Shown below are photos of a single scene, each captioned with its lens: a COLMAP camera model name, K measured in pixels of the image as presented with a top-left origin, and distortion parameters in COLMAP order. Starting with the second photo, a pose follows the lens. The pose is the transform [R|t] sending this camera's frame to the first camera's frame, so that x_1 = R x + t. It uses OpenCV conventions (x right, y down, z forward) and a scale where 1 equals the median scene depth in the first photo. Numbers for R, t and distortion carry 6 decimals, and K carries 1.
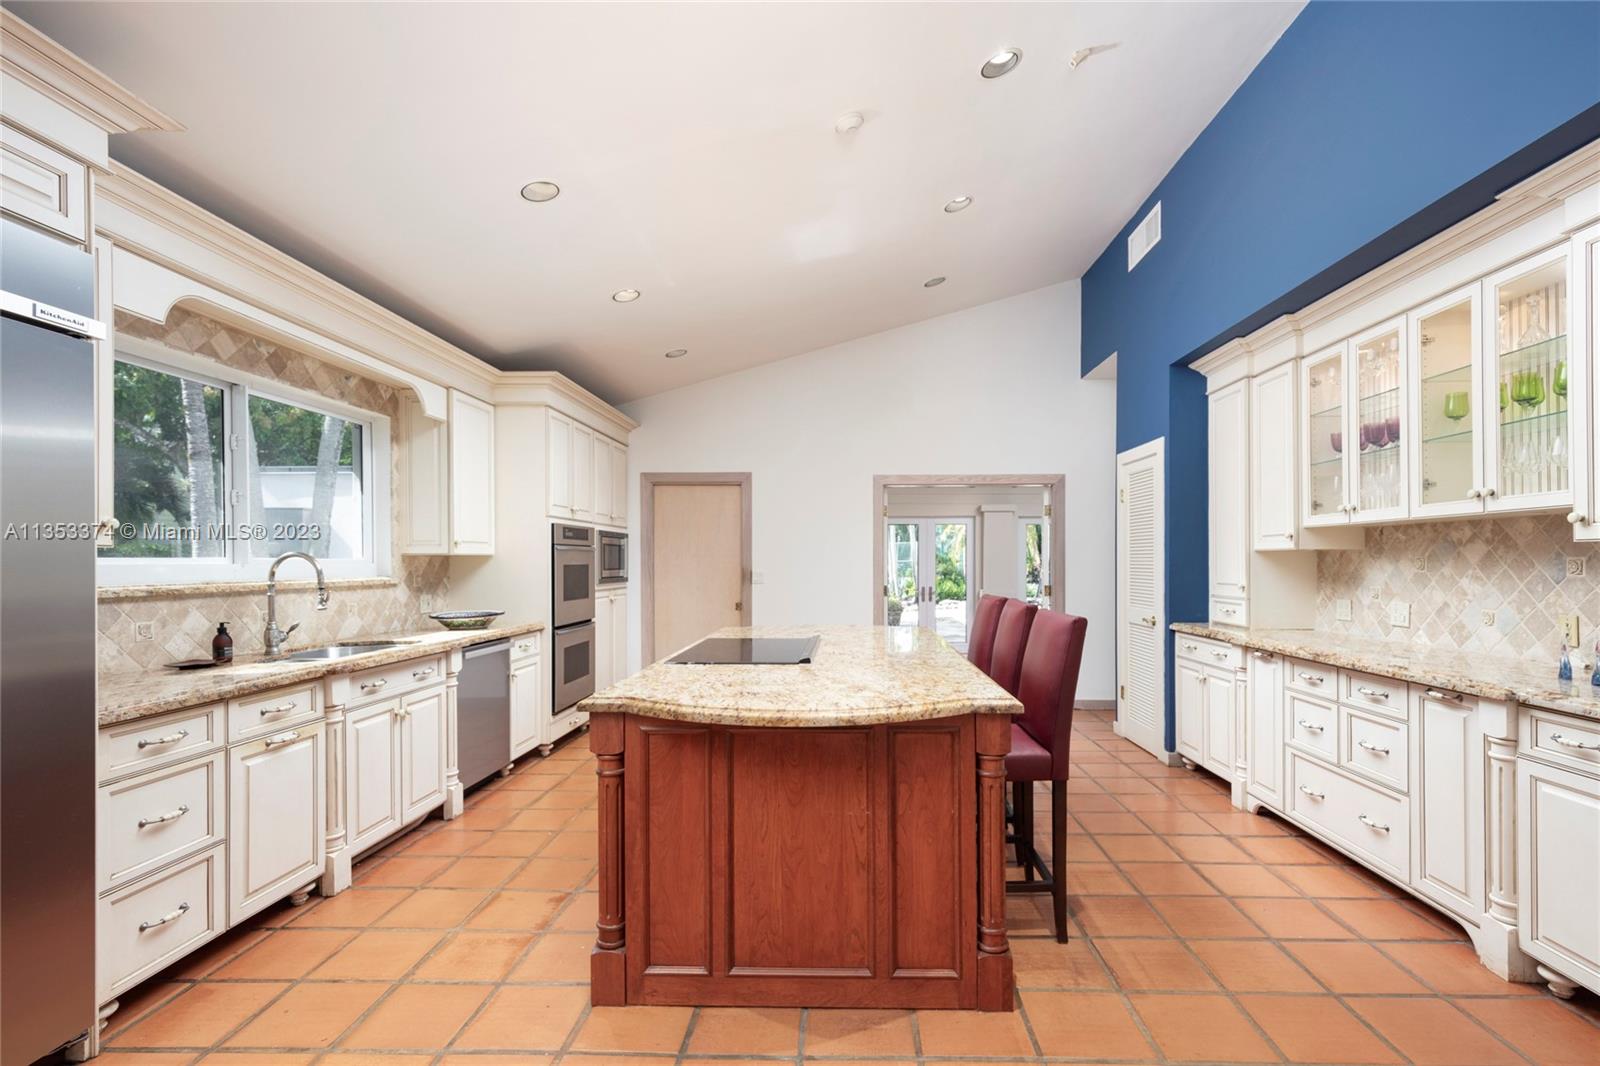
lens RADIAL K [[738.3, 0, 828.5], [0, 738.3, 564.5], [0, 0, 1]] dist [0.005897, -0.000157]
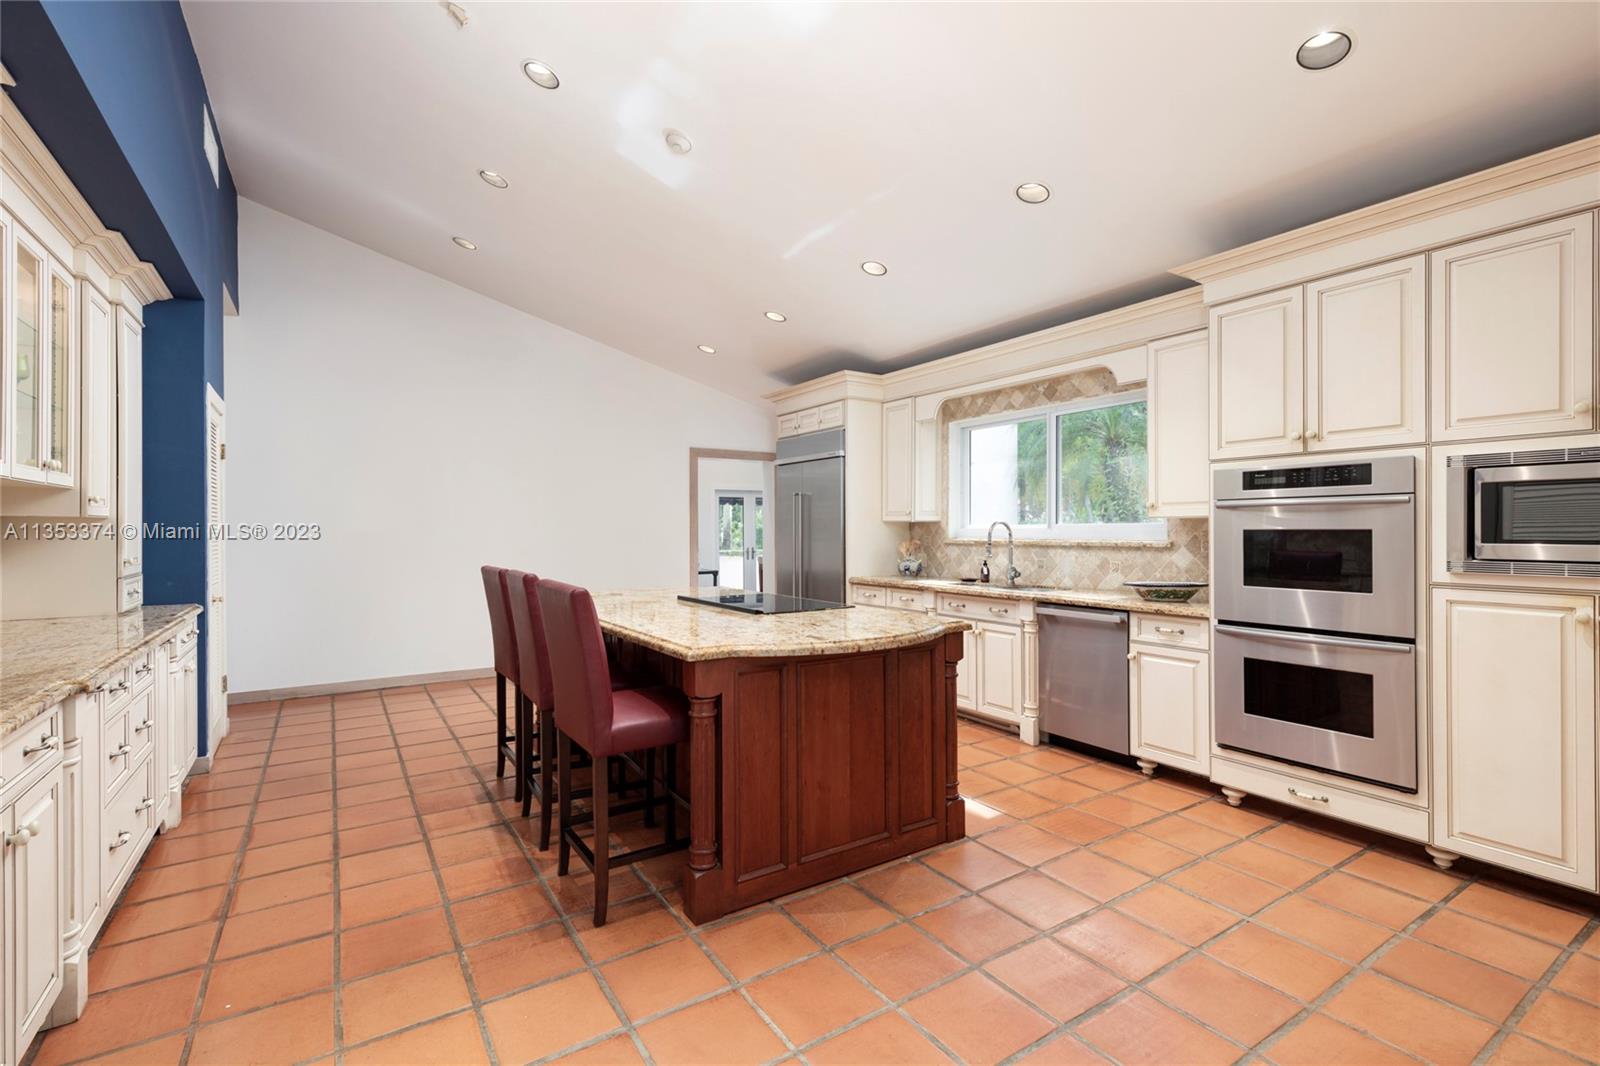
lens RADIAL K [[717.9, 0, 807.7], [0, 717.9, 528.2], [0, 0, 1]] dist [0.002311, -0.000088]
pose [[-0.820322, 0.005493, -0.571876, 0.503640], [0.004426, 0.999985, 0.003256, -0.007994], [0.571885, 0.000140, -0.820334, 2.027143]]
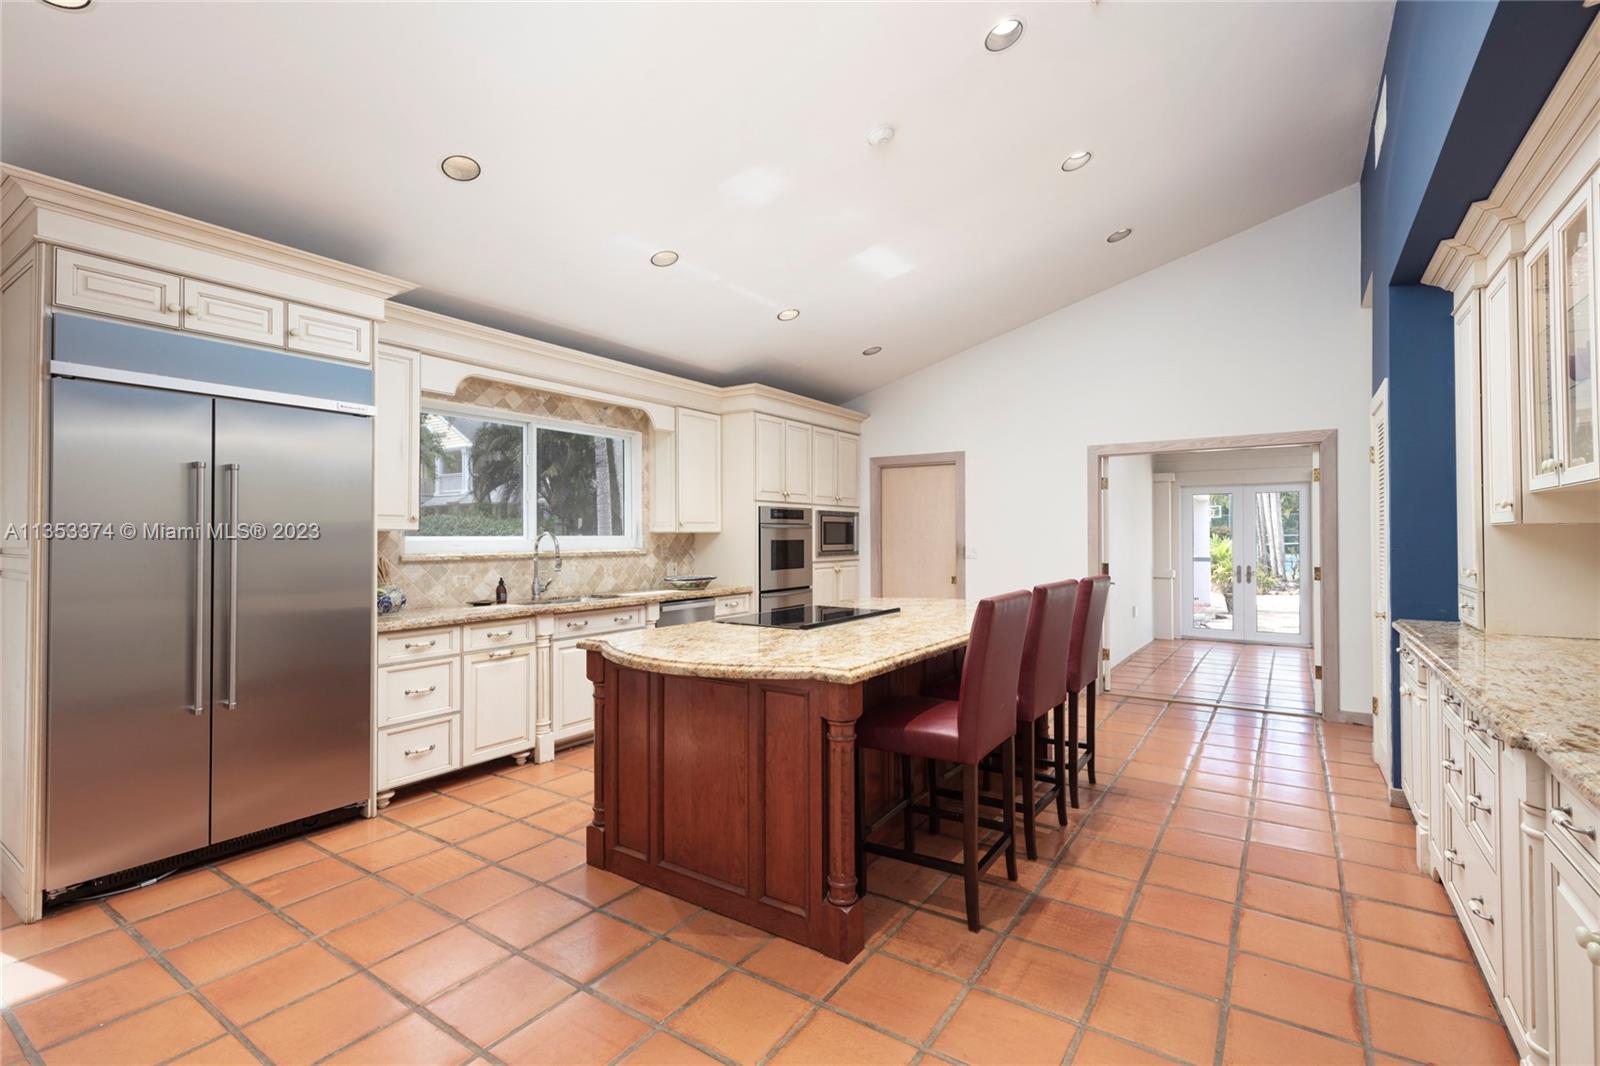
lens RADIAL K [[717.9, 0, 807.7], [0, 717.9, 528.2], [0, 0, 1]] dist [0.002311, -0.000088]
pose [[0.844705, -0.005533, -0.535203, 0.501019], [-0.001445, 0.999919, -0.012619, -0.006860], [0.535230, 0.011433, 0.844629, 0.058437]]
